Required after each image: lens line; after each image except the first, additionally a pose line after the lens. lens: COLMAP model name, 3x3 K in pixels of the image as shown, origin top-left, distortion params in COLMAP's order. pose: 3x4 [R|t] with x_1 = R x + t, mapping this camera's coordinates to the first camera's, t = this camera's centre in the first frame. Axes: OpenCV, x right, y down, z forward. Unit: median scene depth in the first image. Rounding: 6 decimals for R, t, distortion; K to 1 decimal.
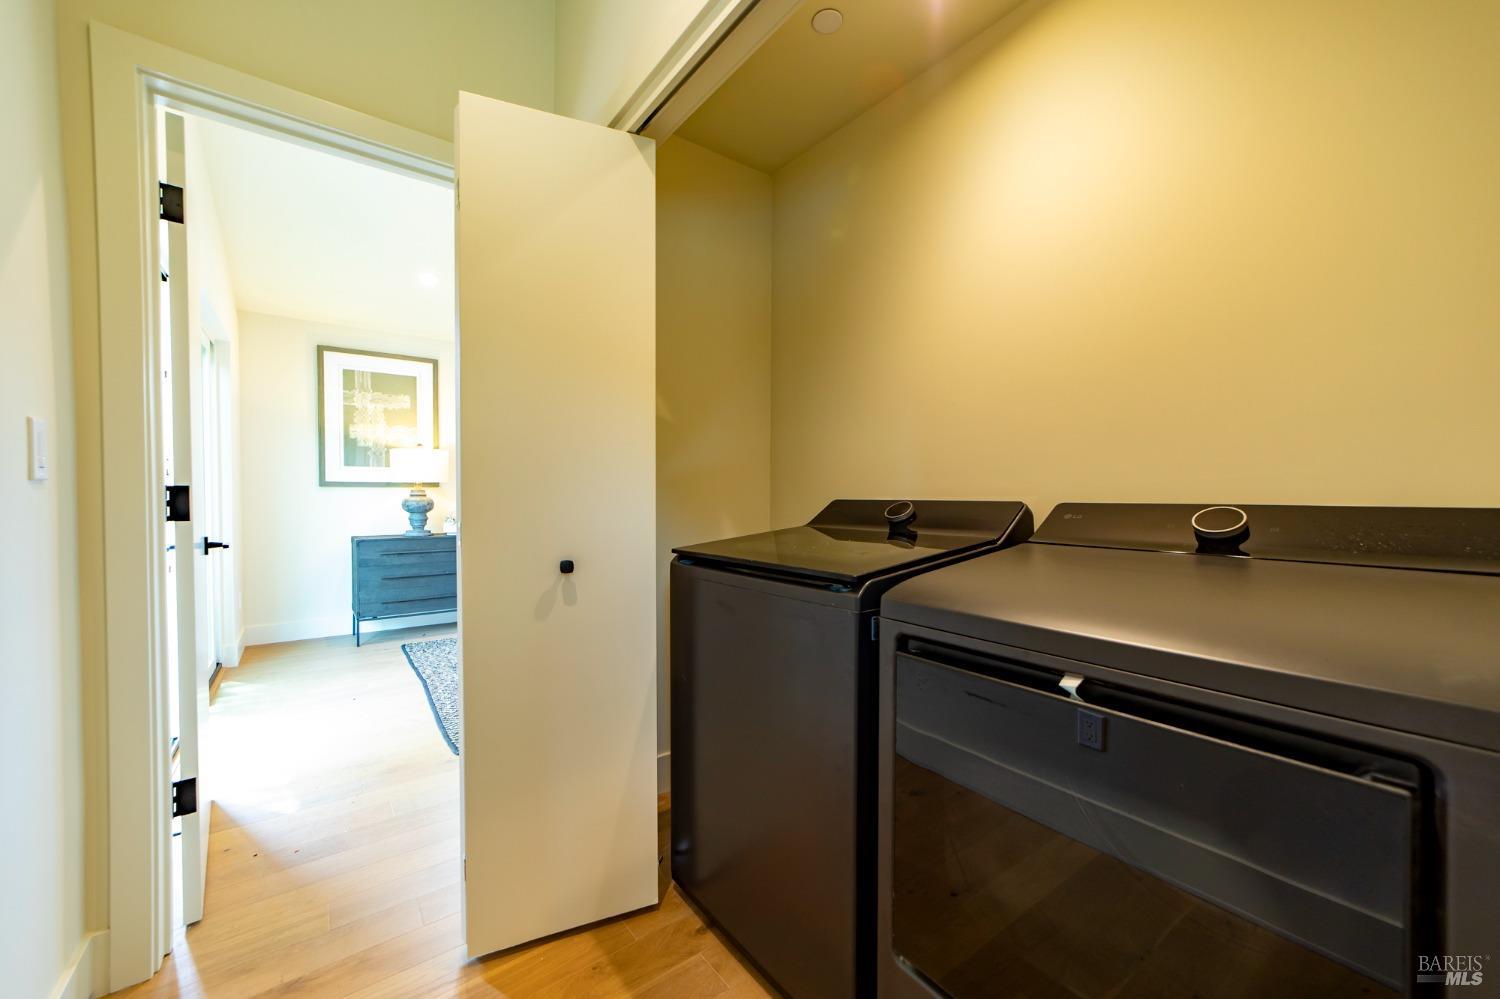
lens RADIAL K [[582.3, 0, 755.3], [0, 582.3, 500.9], [0, 0, 1]] dist [-0.009340, 0.005304]
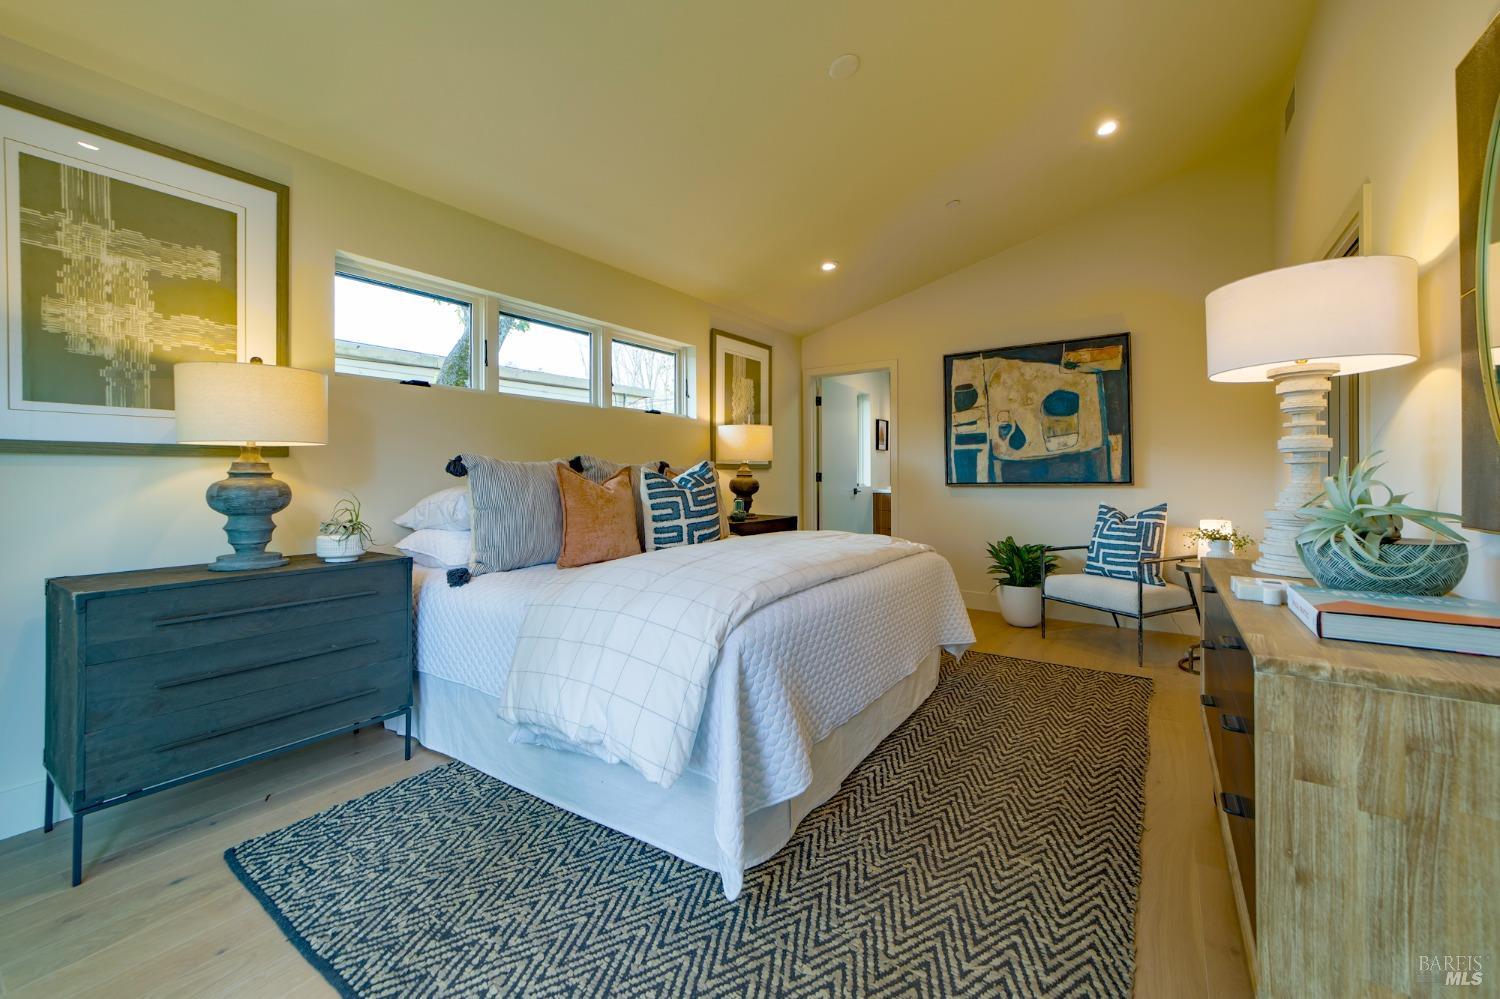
lens RADIAL K [[582.3, 0, 755.4], [0, 582.3, 472.2], [0, 0, 1]] dist [-0.009340, 0.005304]
pose [[0.947322, -0.001596, 0.320278, -0.361802], [0.006367, 0.999884, -0.013849, -0.003274], [-0.320218, 0.015159, 0.947222, 0.465537]]
